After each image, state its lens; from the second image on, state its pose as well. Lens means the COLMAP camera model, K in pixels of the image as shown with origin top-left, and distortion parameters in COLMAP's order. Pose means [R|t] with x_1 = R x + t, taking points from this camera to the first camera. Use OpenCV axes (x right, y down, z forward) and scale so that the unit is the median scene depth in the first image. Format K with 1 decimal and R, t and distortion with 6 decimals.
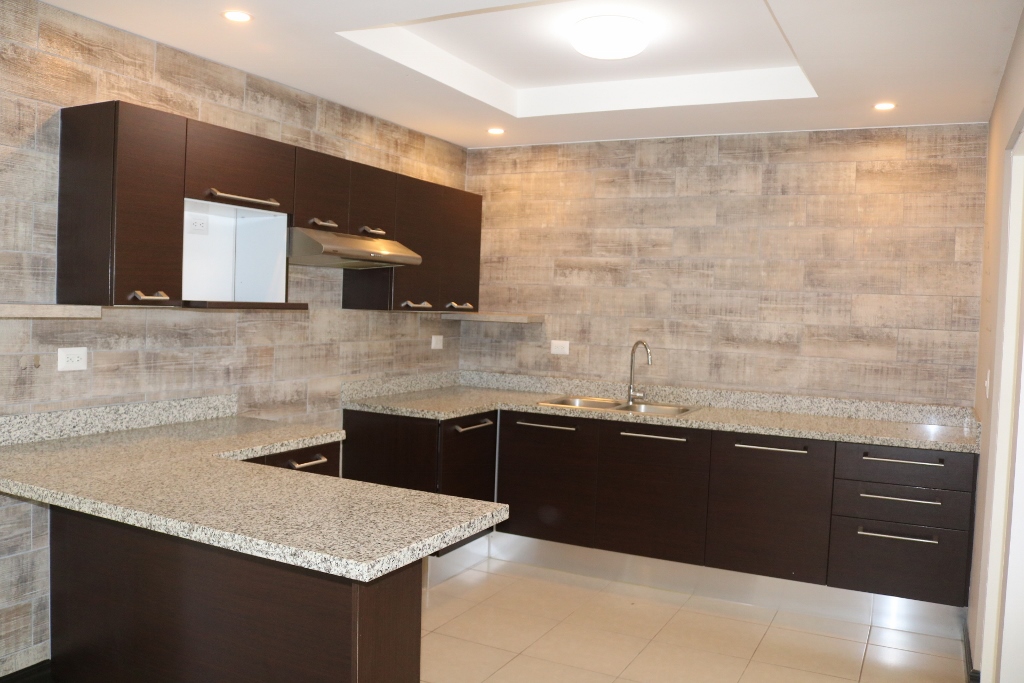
lens RADIAL K [[844.5, 0, 504.2], [0, 844.5, 341.1], [0, 0, 1]] dist [-0.154688, 0.124538]
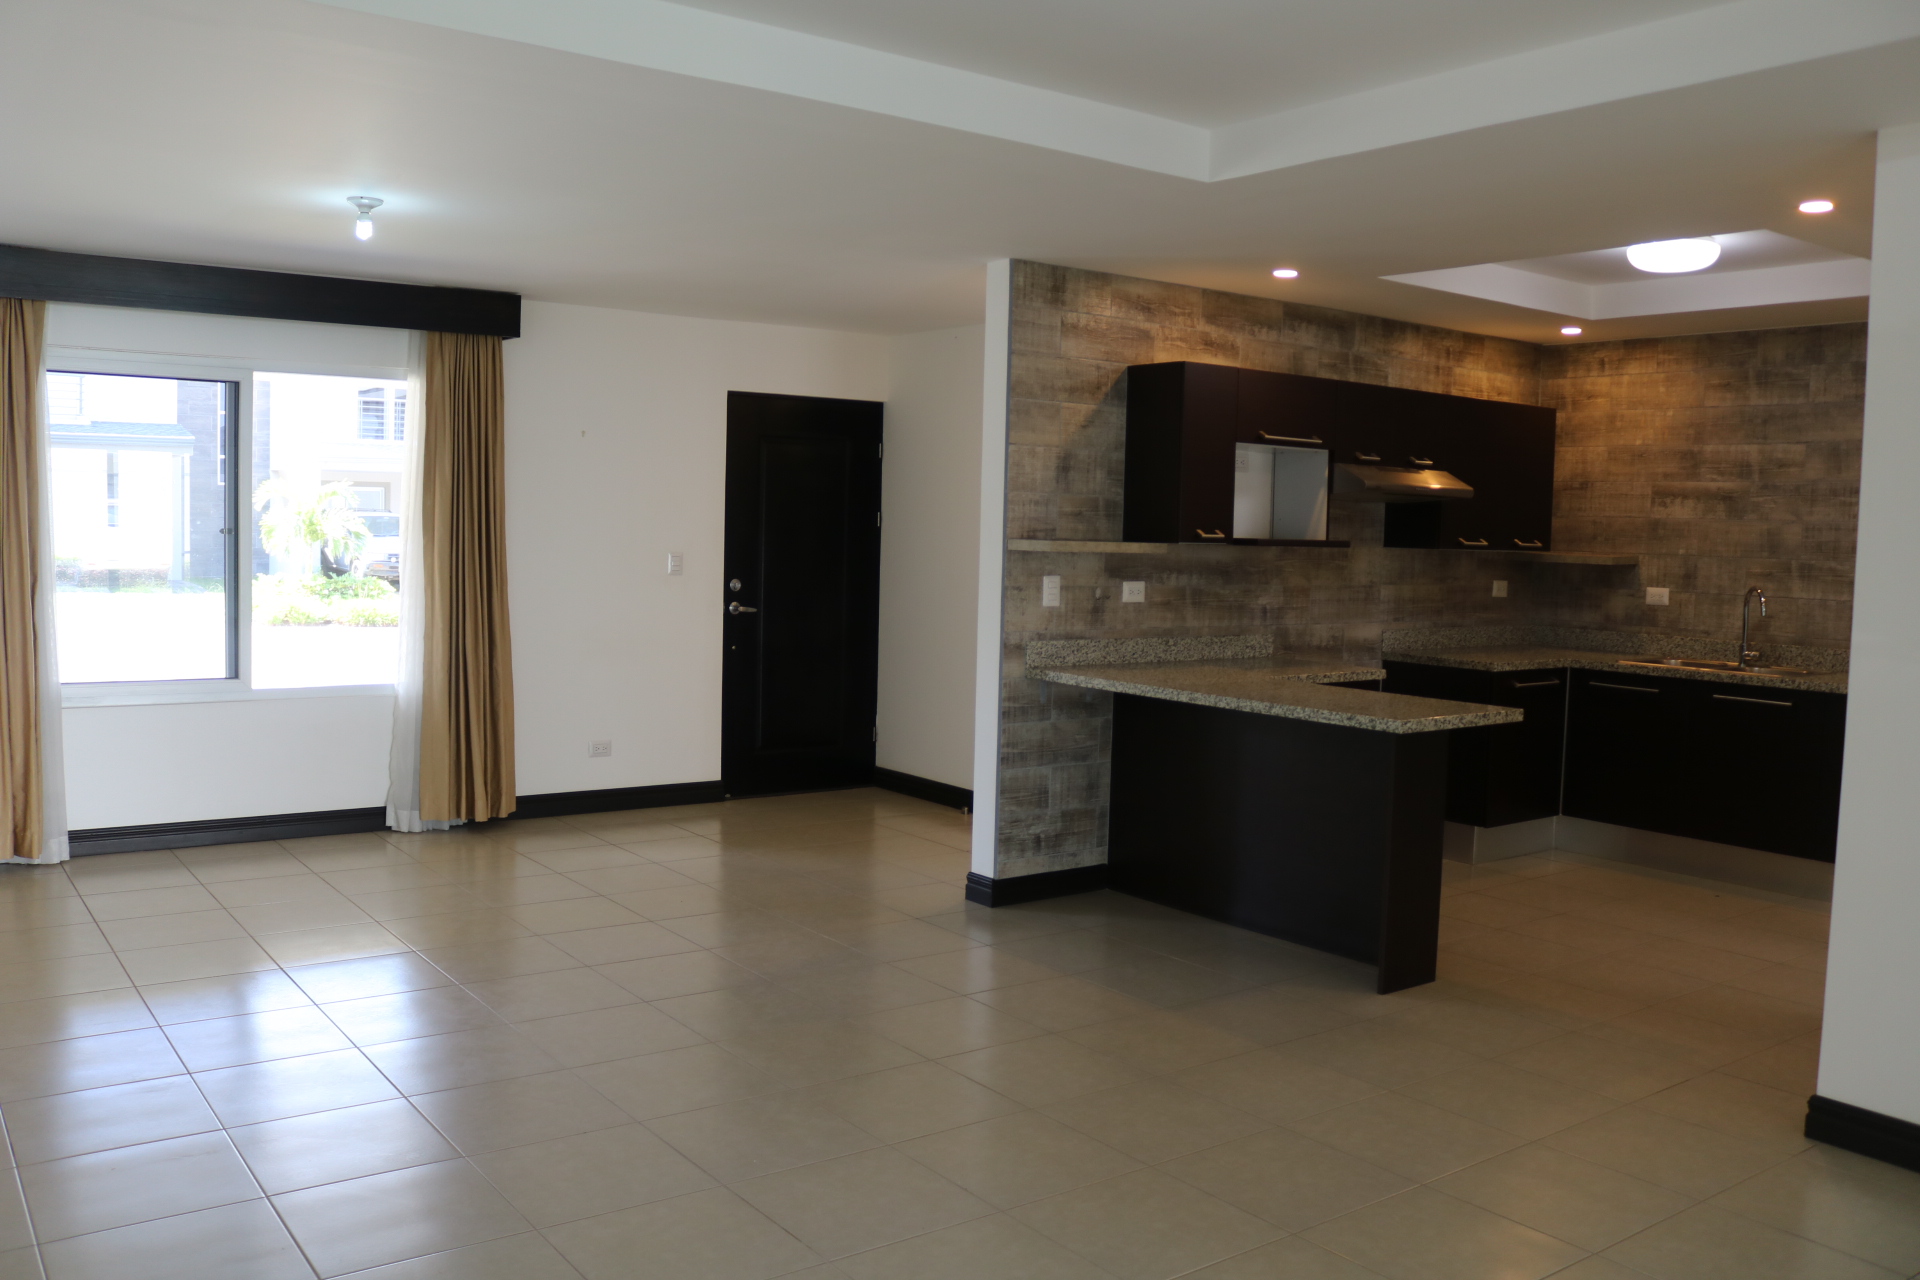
lens RADIAL K [[1583.4, 0, 945.5], [0, 1583.4, 639.2], [0, 0, 1]] dist [-0.154688, 0.124538]
pose [[0.896573, 0.019394, -0.442472, 0.124505], [-0.011826, 0.999733, 0.019856, 0.031299], [0.442739, -0.012569, 0.896563, -0.685406]]
